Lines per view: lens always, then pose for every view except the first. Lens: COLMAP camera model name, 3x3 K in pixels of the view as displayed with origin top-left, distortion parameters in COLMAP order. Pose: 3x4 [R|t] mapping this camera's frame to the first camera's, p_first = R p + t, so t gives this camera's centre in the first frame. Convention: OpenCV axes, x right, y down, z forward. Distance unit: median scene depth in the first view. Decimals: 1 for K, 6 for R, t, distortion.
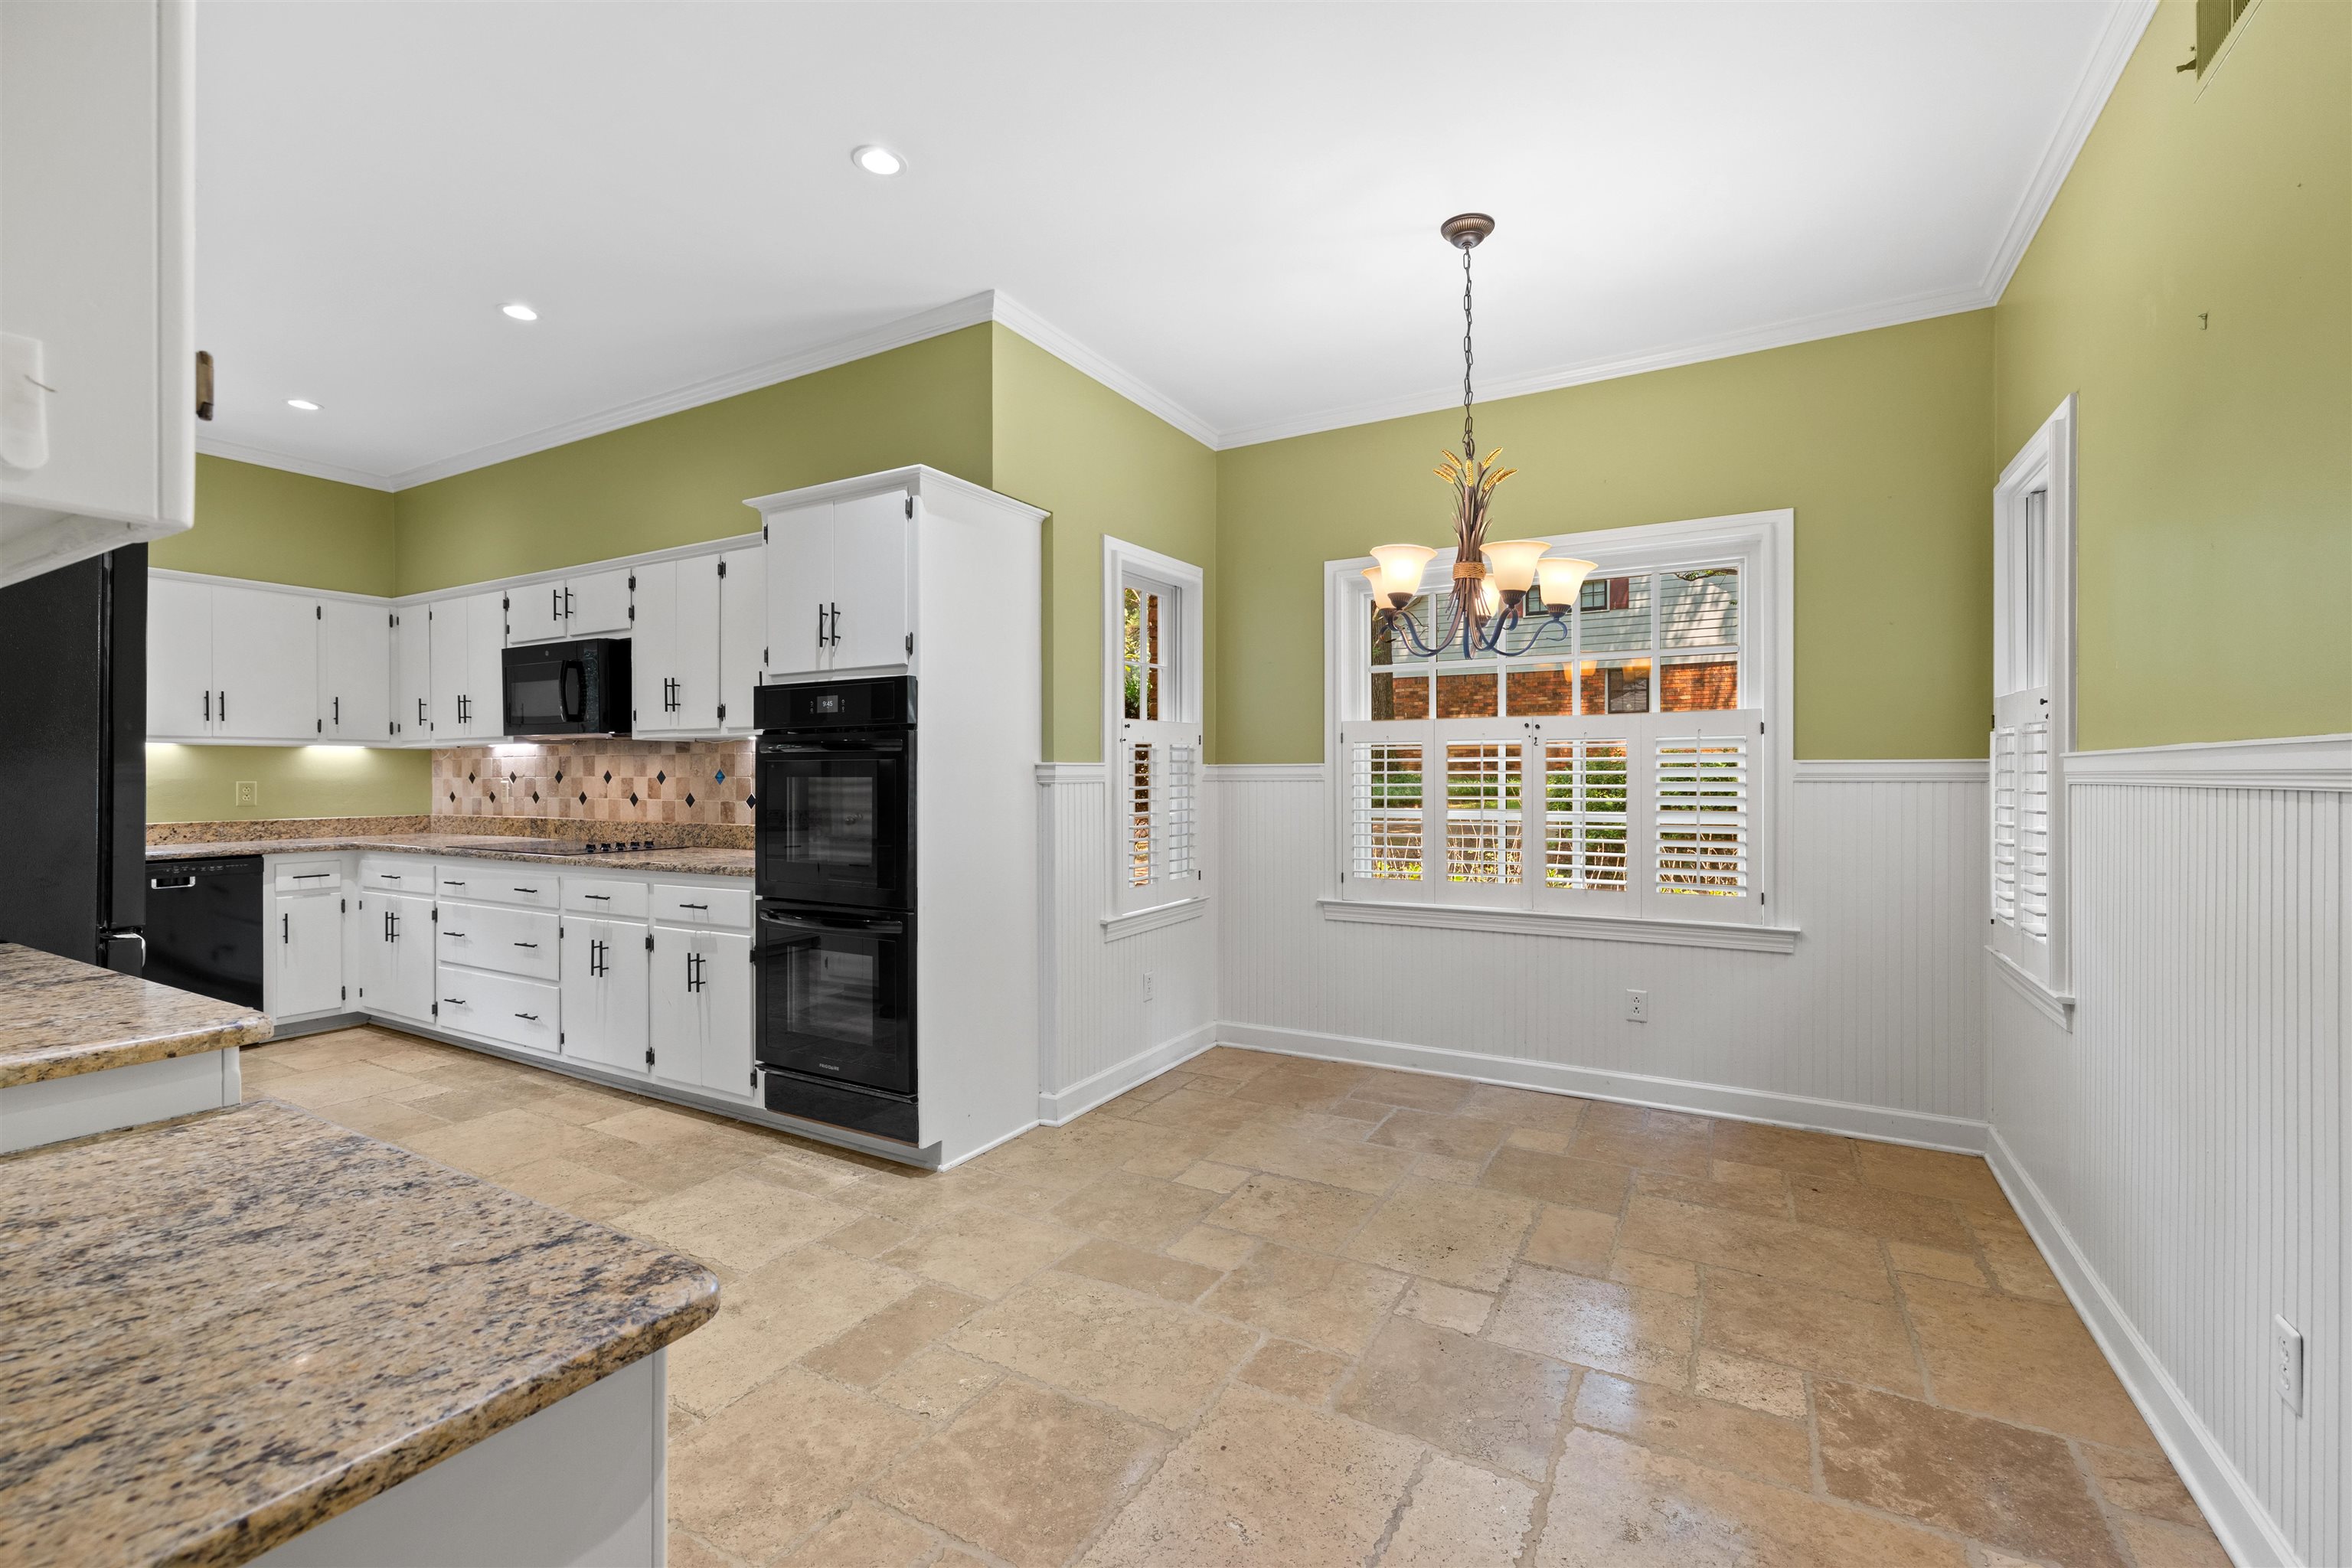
lens RADIAL K [[994.9, 0, 1176.0], [0, 994.9, 784.0], [0, 0, 1]] dist [-0.013968, 0.000294]
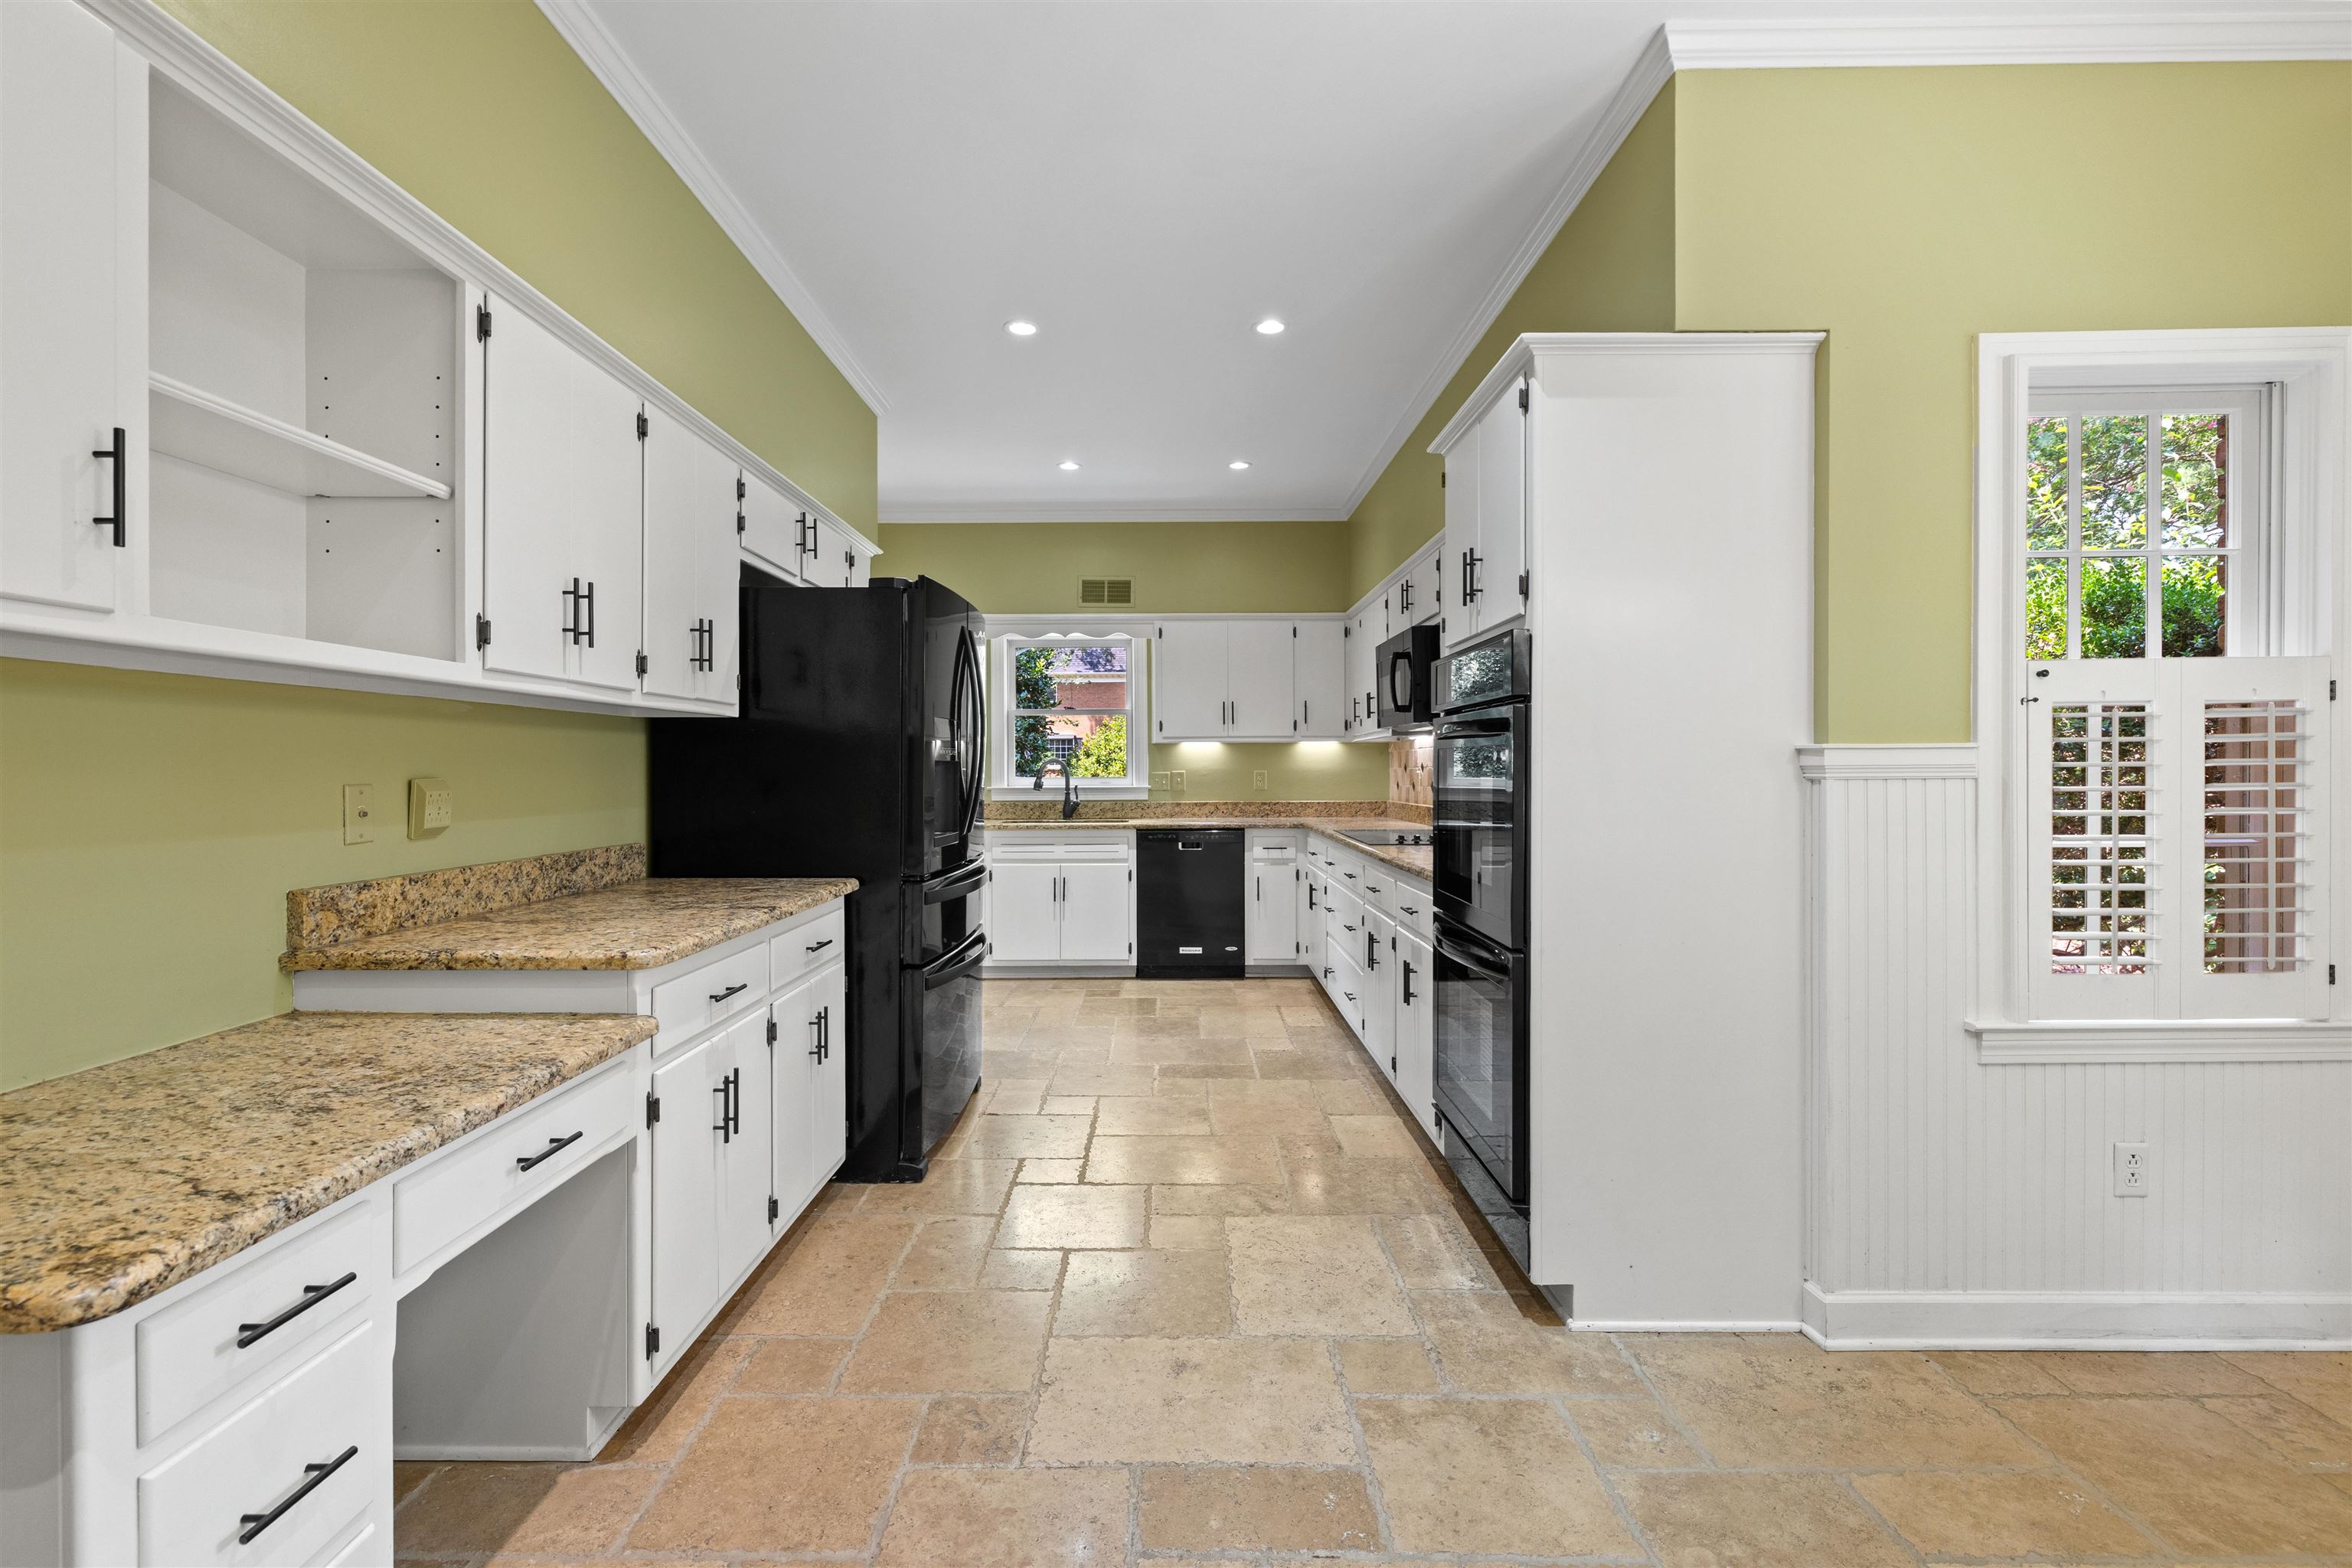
lens RADIAL K [[1024.0, 0, 1179.8], [0, 1024.0, 774.1], [0, 0, 1]] dist [-0.000434, 0.001050]
pose [[0.490903, 0.005774, -0.871195, 0.203286], [-0.005494, 0.999979, 0.003532, -0.003057], [0.871197, 0.003052, 0.490924, 0.315837]]
